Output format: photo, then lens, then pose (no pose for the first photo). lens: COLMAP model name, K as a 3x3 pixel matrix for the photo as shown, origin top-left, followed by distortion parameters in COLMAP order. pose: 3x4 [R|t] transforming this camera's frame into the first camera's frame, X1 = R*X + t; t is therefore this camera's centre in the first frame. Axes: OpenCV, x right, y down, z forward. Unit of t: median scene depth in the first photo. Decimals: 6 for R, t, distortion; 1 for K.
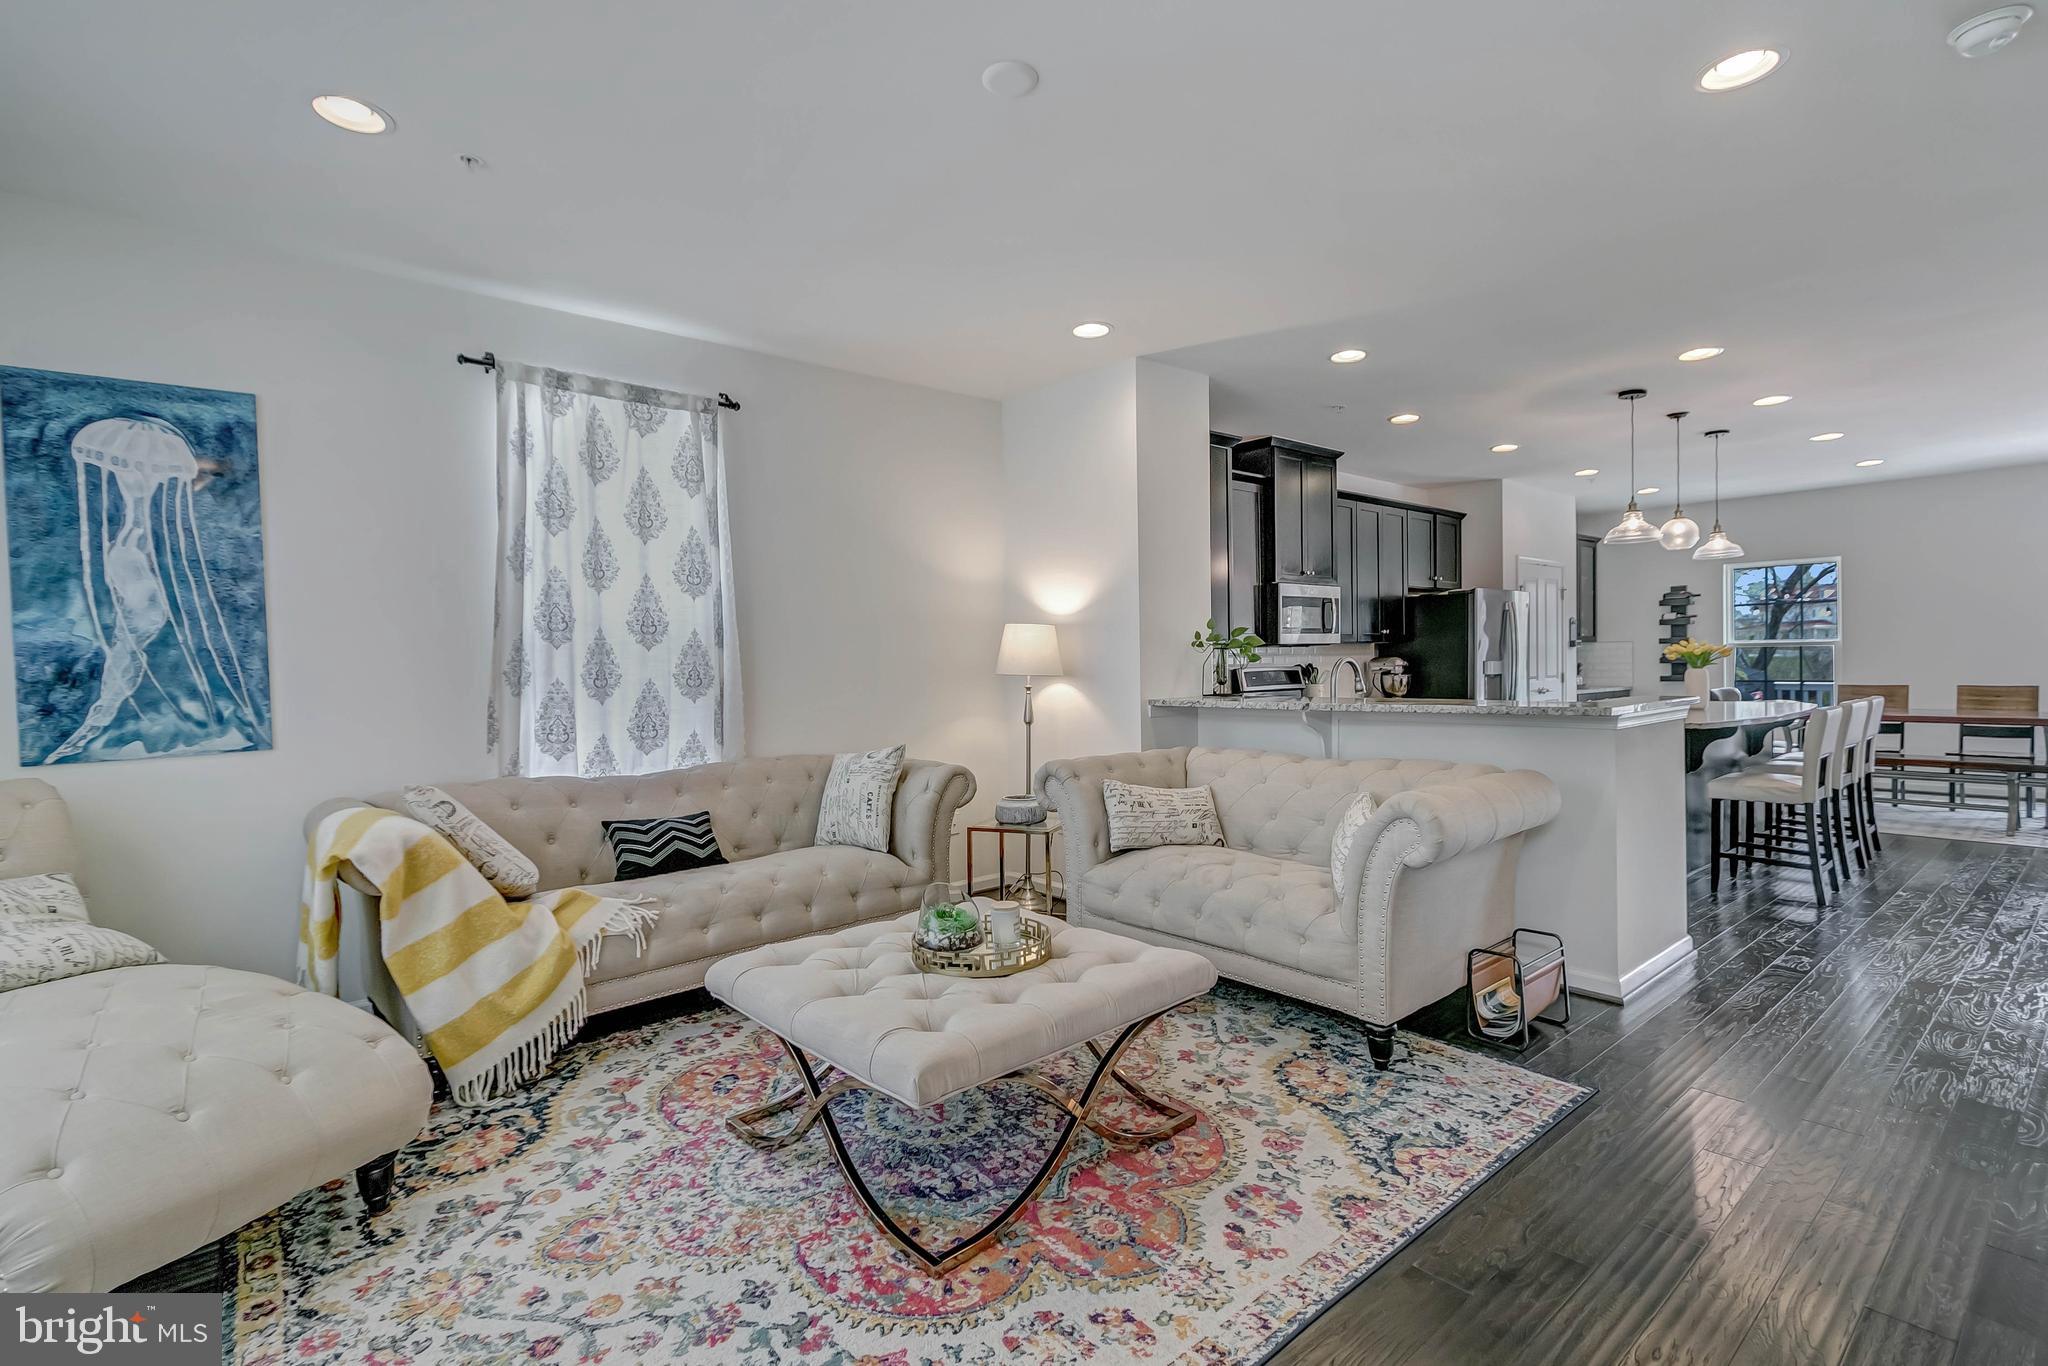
lens RADIAL K [[953.8, 0, 1021.1], [0, 953.8, 678.6], [0, 0, 1]] dist [0.004317, -0.001114]
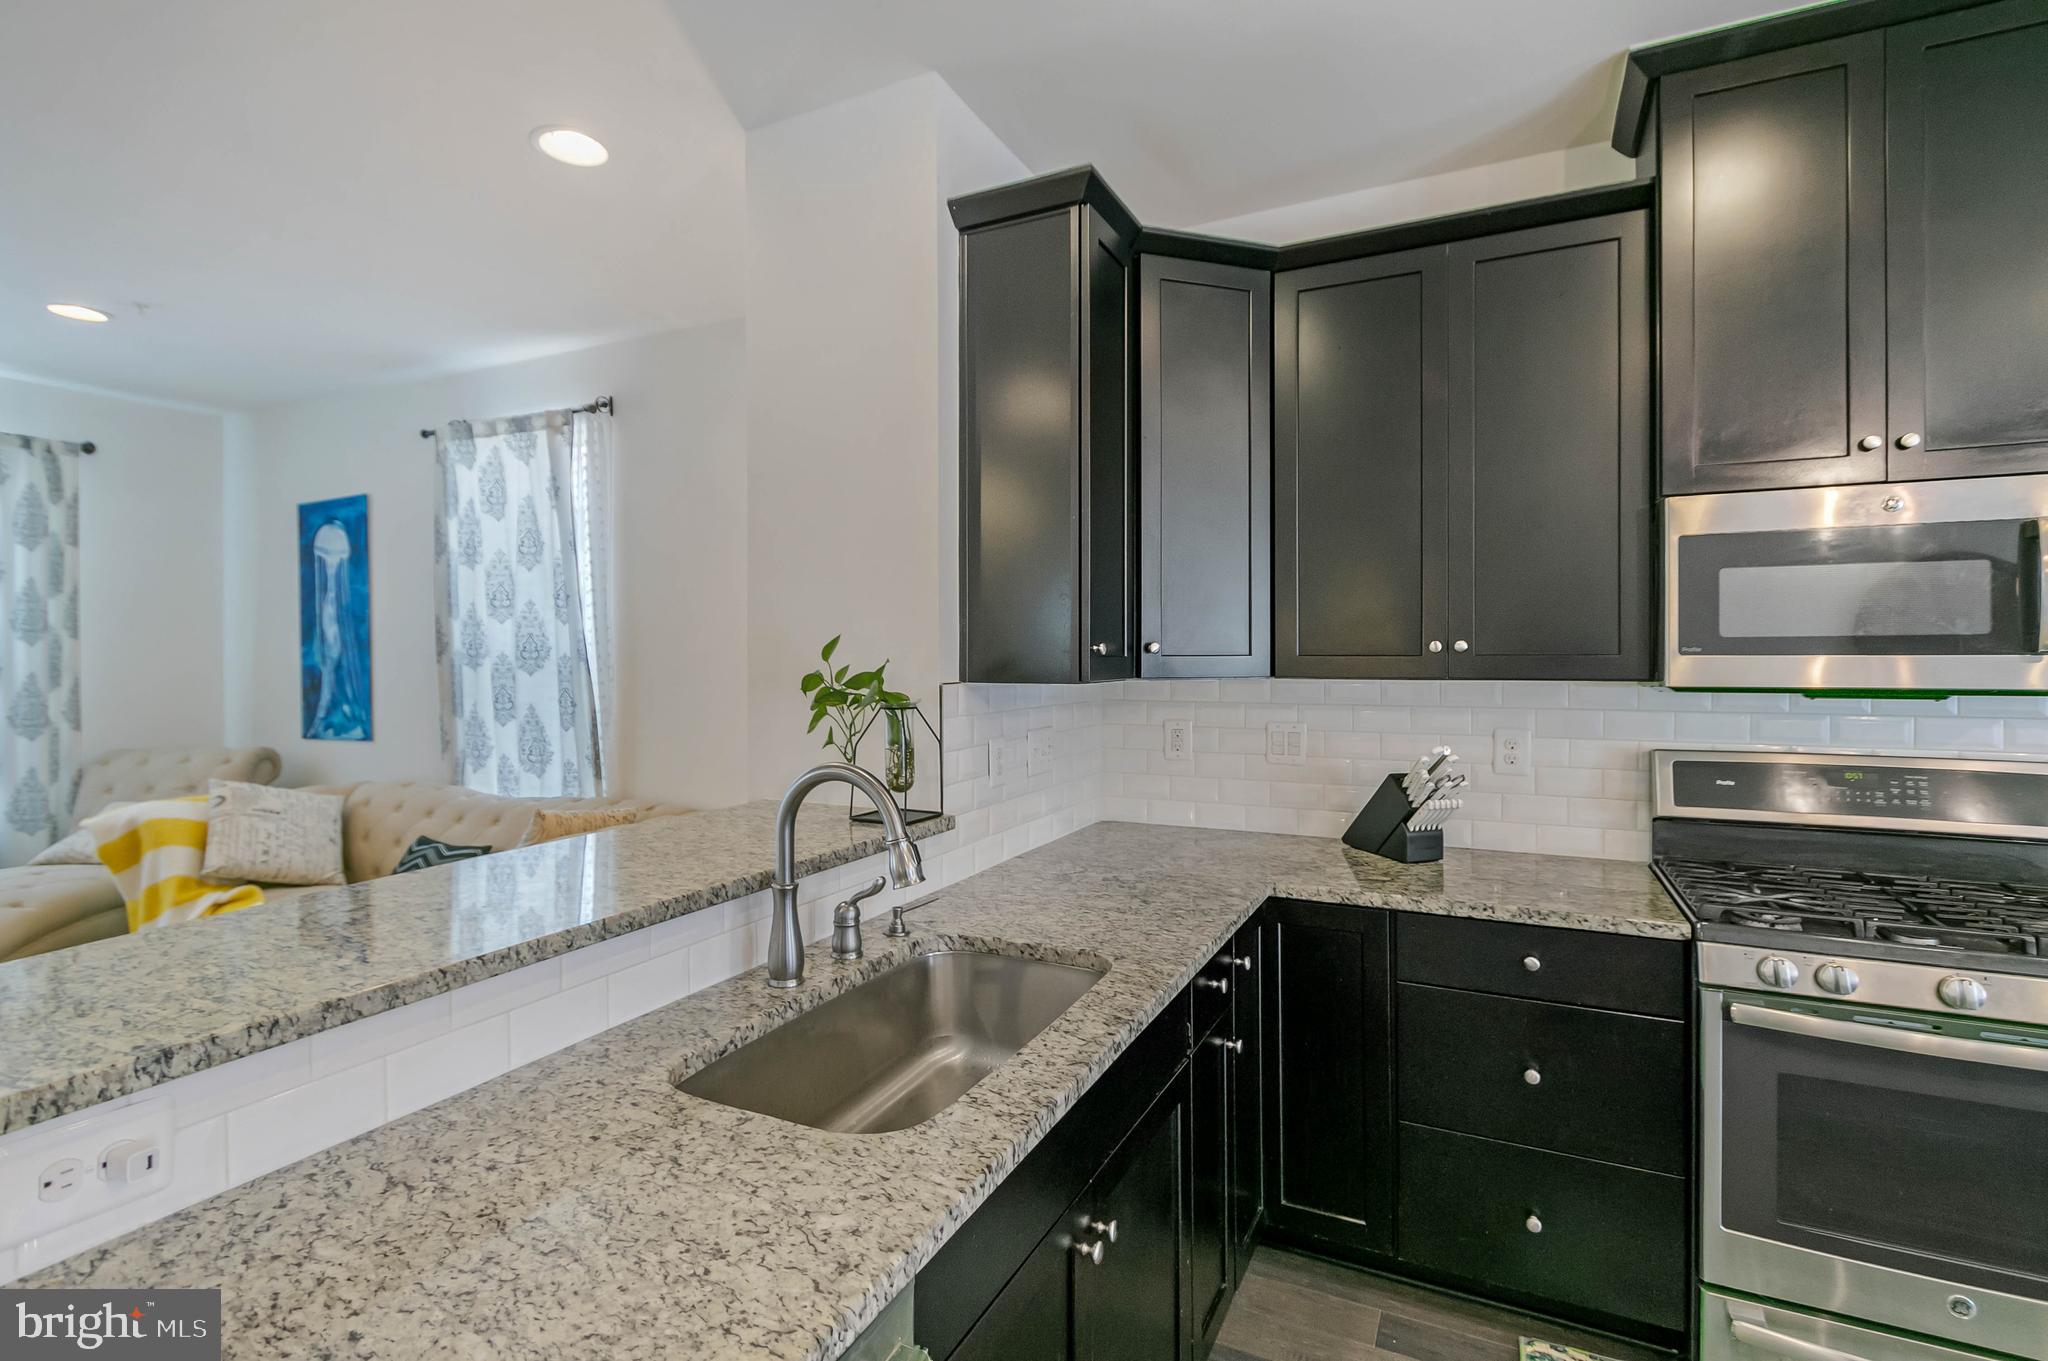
lens RADIAL K [[976.3, 0, 1016.7], [0, 976.3, 654.6], [0, 0, 1]] dist [0.003136, -0.000797]
pose [[0.401548, 0.015958, -0.915699, 0.909614], [-0.022219, 0.999724, 0.007679, -0.085072], [0.915568, 0.017262, 0.401792, 1.262020]]
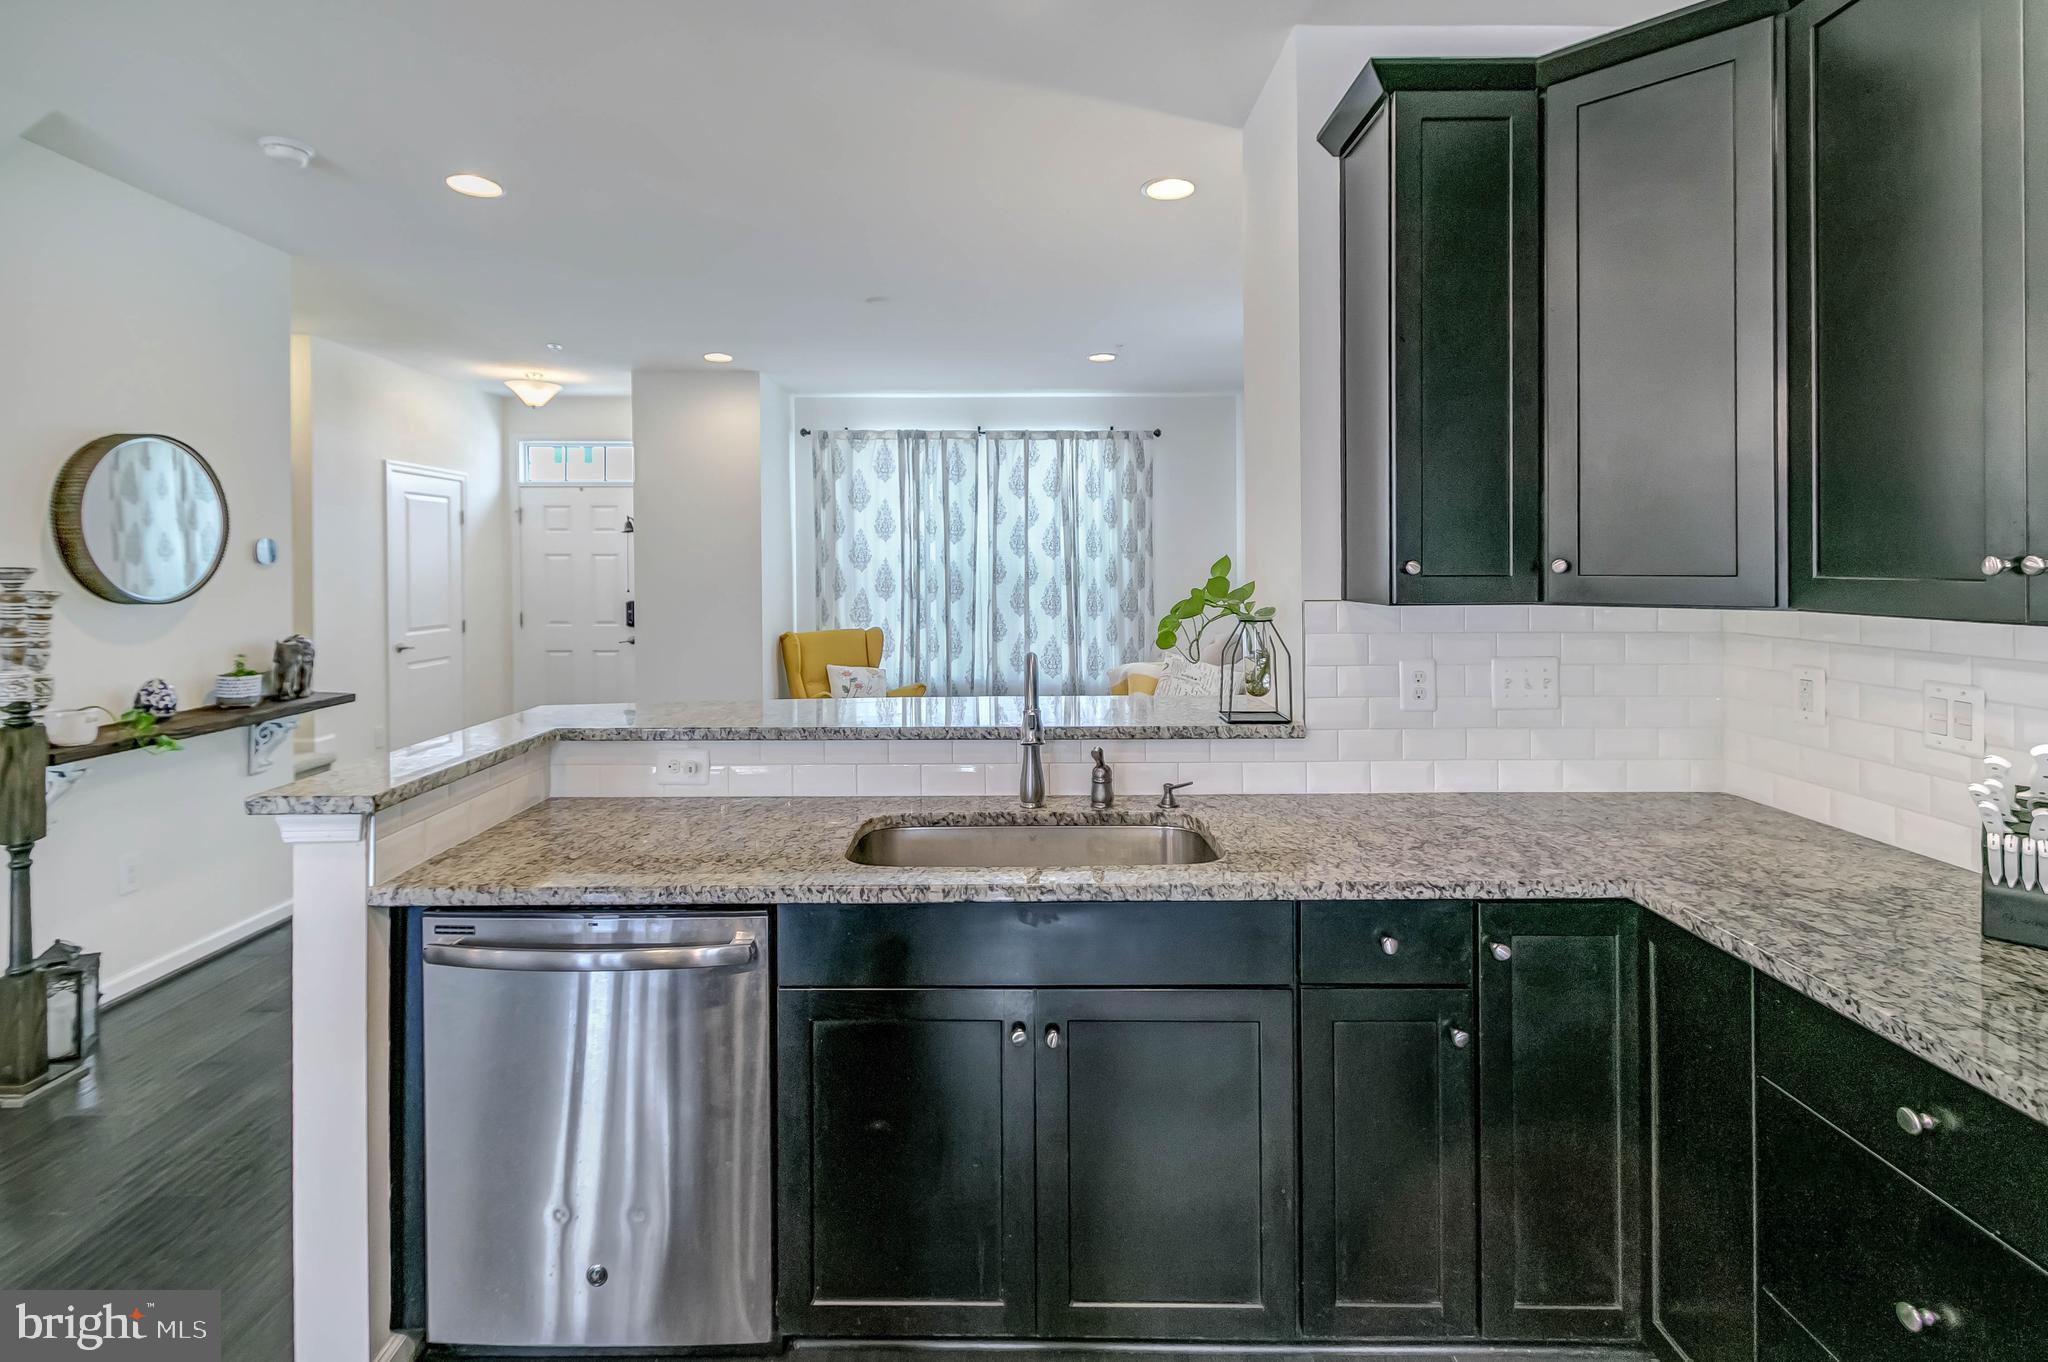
lens RADIAL K [[979.3, 0, 1020.2], [0, 979.3, 572.1], [0, 0, 1]] dist [0.001358, -0.000425]
pose [[-0.641133, 0.023049, -0.767083, 0.949455], [-0.001038, 0.999522, 0.030901, -0.100263], [0.767429, 0.020608, -0.640803, 1.765424]]
